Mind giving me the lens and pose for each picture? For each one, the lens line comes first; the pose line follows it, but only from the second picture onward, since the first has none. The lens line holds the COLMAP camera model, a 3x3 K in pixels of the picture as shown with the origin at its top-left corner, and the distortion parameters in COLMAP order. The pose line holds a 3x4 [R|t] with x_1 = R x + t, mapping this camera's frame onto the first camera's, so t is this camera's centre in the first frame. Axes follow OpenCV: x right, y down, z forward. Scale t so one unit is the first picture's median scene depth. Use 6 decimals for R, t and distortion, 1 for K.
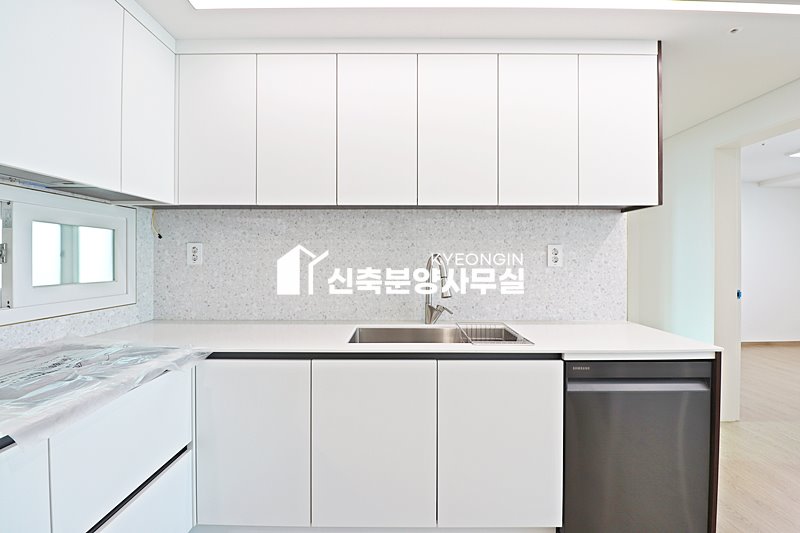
lens RADIAL K [[367.0, 0, 402.6], [0, 367.0, 258.8], [0, 0, 1]] dist [-0.005559, -0.010270]
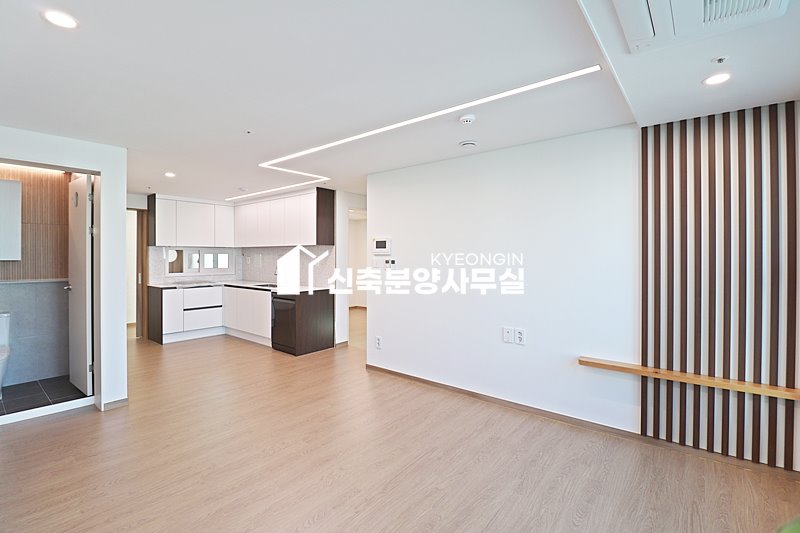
lens RADIAL K [[367.0, 0, 402.8], [0, 367.0, 262.4], [0, 0, 1]] dist [-0.005559, -0.010270]
pose [[0.776541, 0.011828, -0.629956, 2.590920], [-0.003529, 0.999890, 0.014425, -0.047950], [0.630057, -0.008978, 0.776497, -0.689193]]
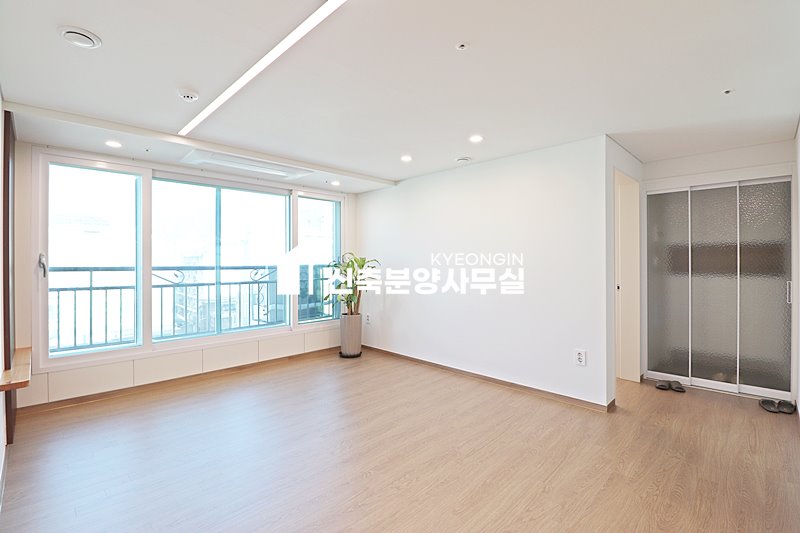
lens RADIAL K [[367.0, 0, 400.1], [0, 367.0, 266.3], [0, 0, 1]] dist [-0.005559, -0.010270]
pose [[-0.707174, -0.006462, 0.707010, 0.780205], [0.003055, 0.999921, 0.012195, -0.009590], [-0.707033, 0.010784, -0.707098, 0.713369]]
